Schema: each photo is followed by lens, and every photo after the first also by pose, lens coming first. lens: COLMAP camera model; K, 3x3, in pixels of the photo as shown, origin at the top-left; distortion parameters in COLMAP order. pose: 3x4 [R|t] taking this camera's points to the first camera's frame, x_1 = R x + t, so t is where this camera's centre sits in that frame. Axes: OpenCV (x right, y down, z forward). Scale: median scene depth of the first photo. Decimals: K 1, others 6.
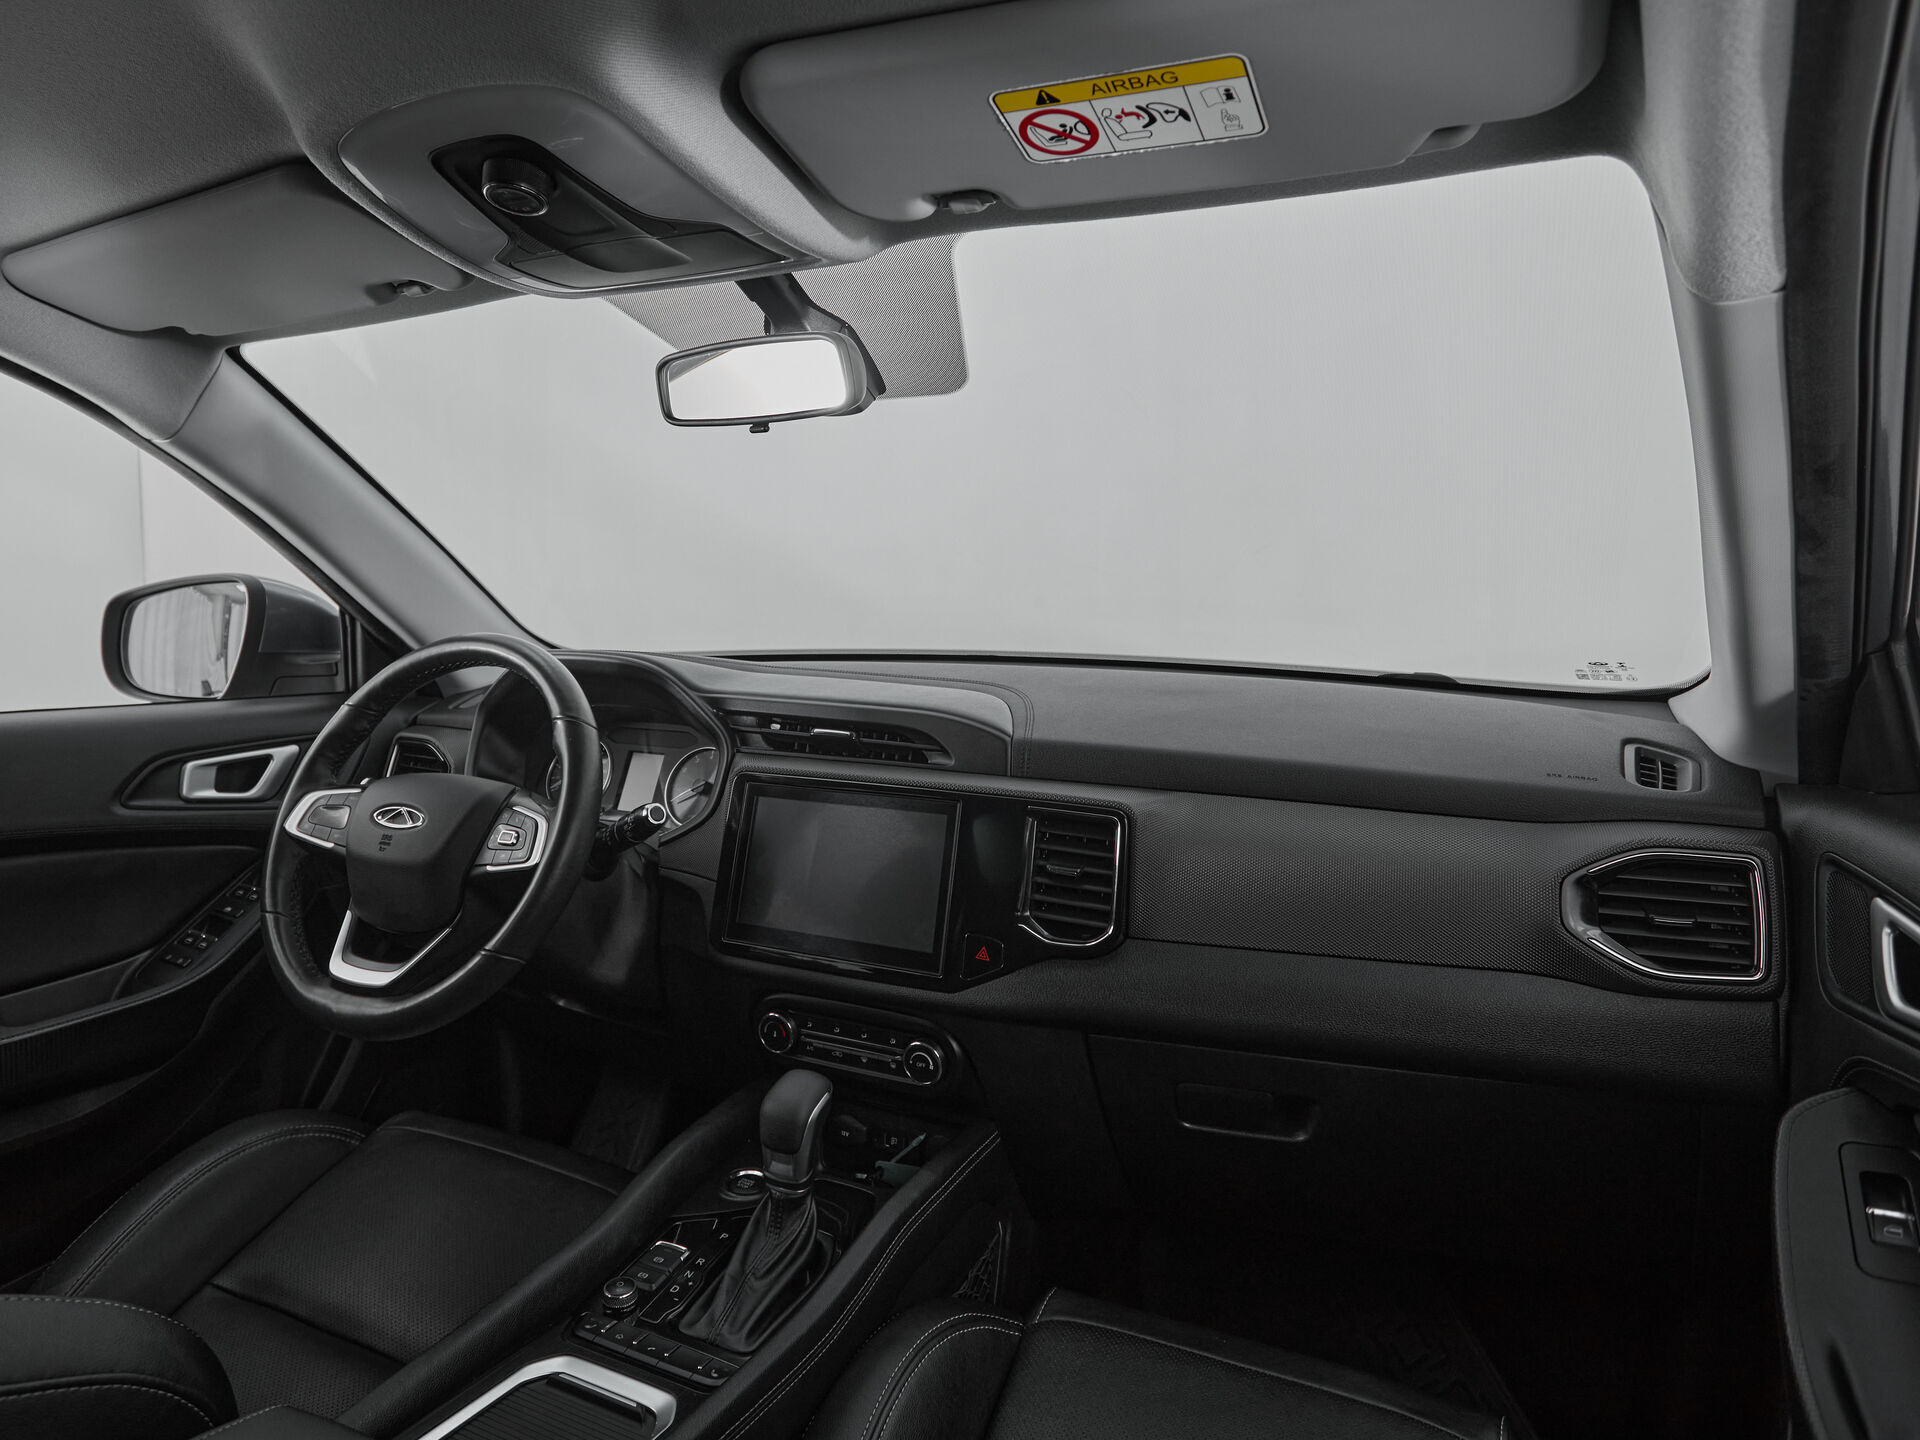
lens RADIAL K [[1160.9, 0, 960.4], [0, 1160.9, 647.7], [0, 0, 1]] dist [-0.000282, -0.000787]
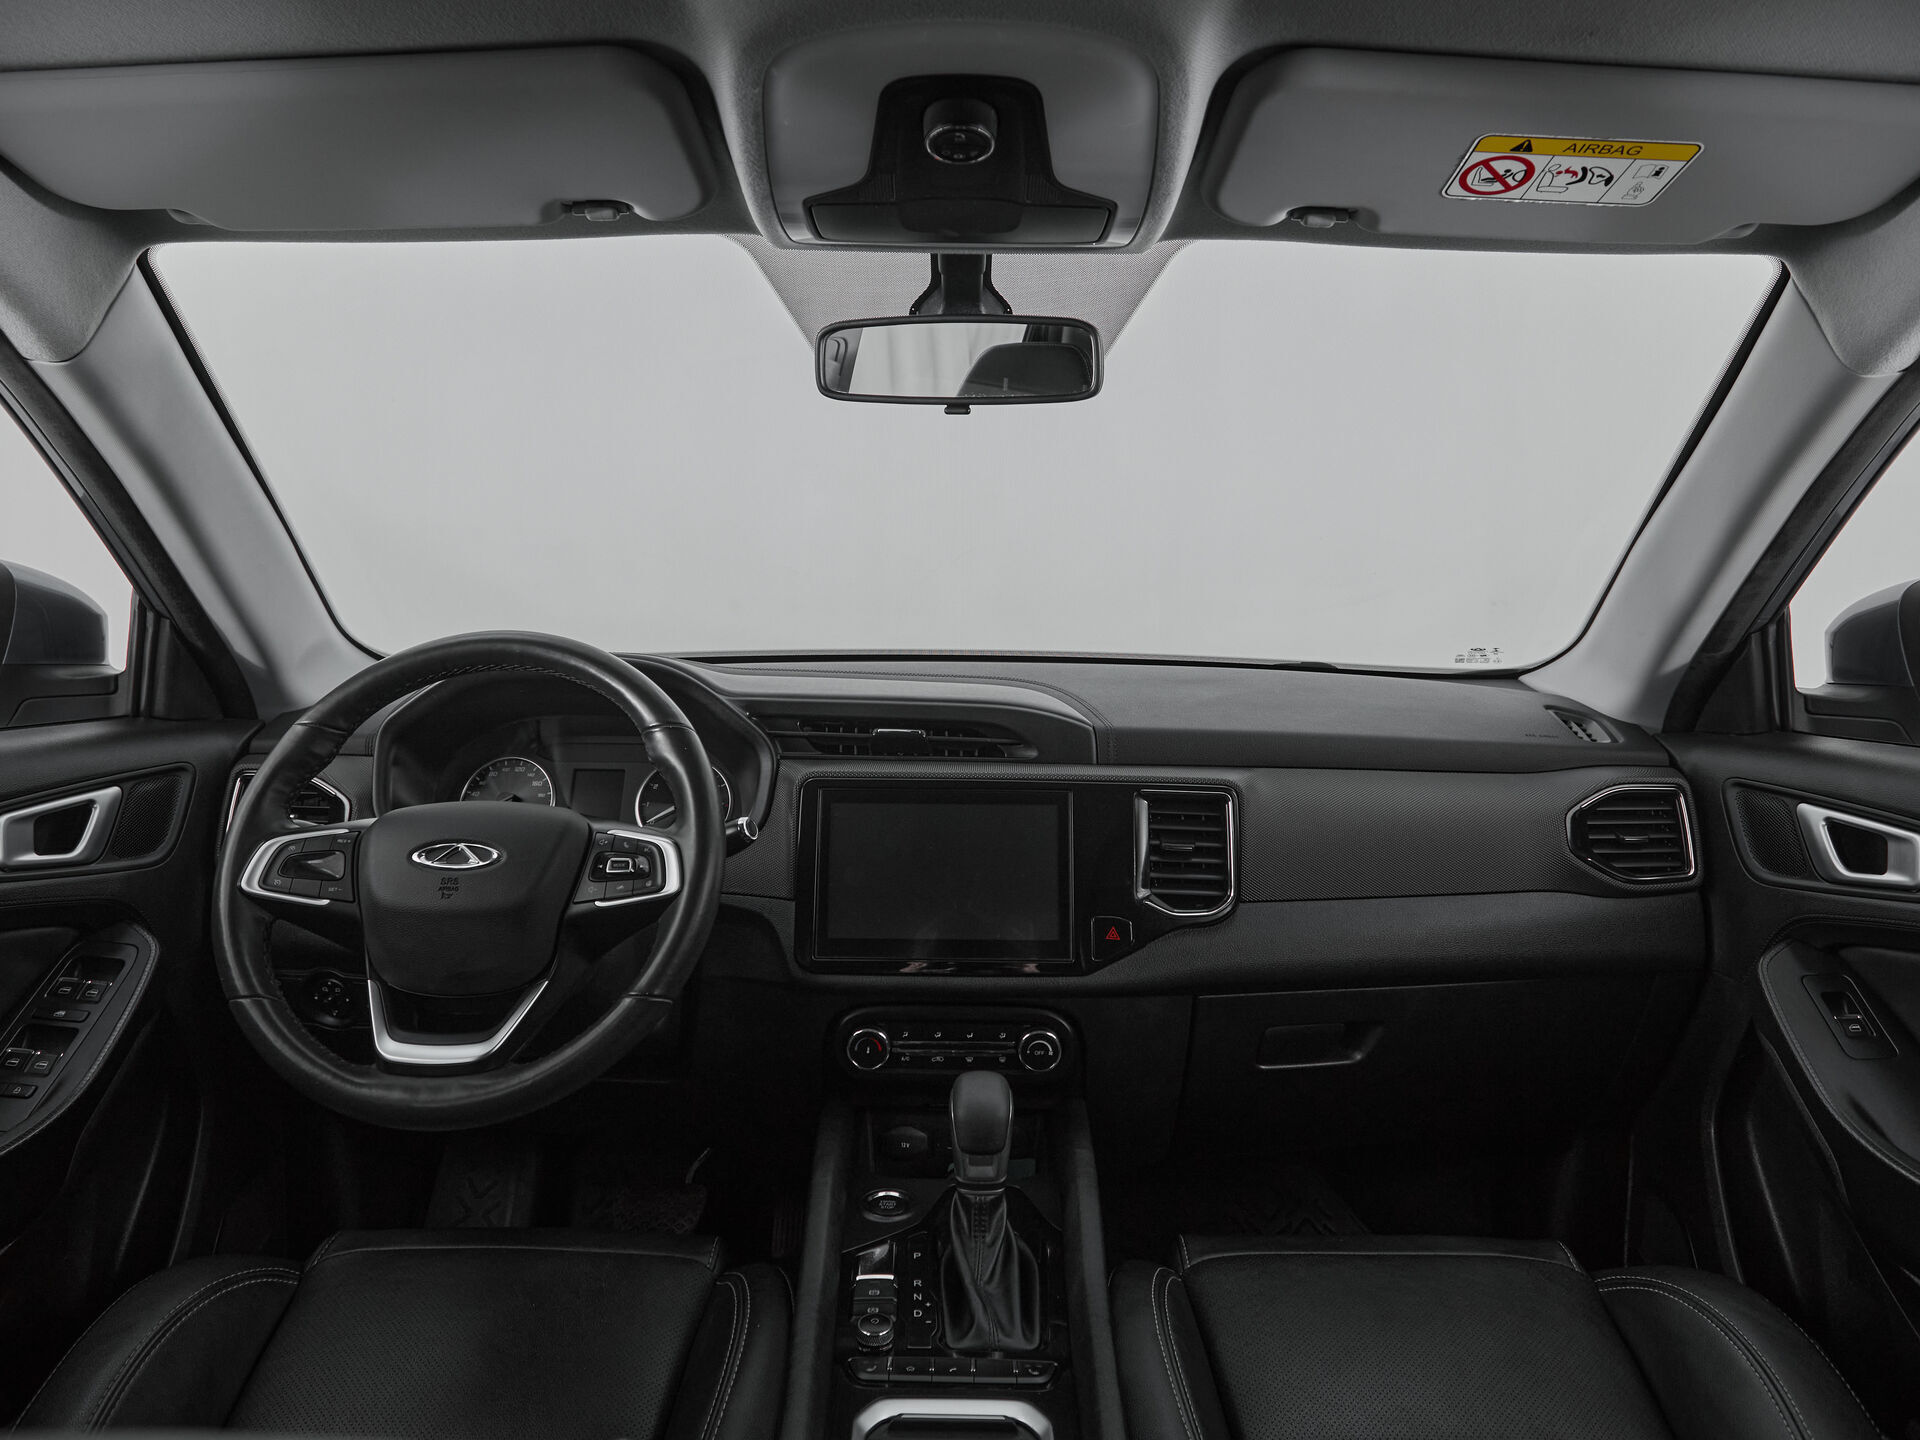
lens RADIAL K [[1206.4, 0, 959.5], [0, 1206.4, 688.8], [0, 0, 1]] dist [0.001923, -0.001391]
pose [[0.898987, -0.026980, 0.437143, -0.562220], [0.017335, 0.999511, 0.026041, 0.013903], [-0.437632, -0.015833, 0.899015, 0.091800]]
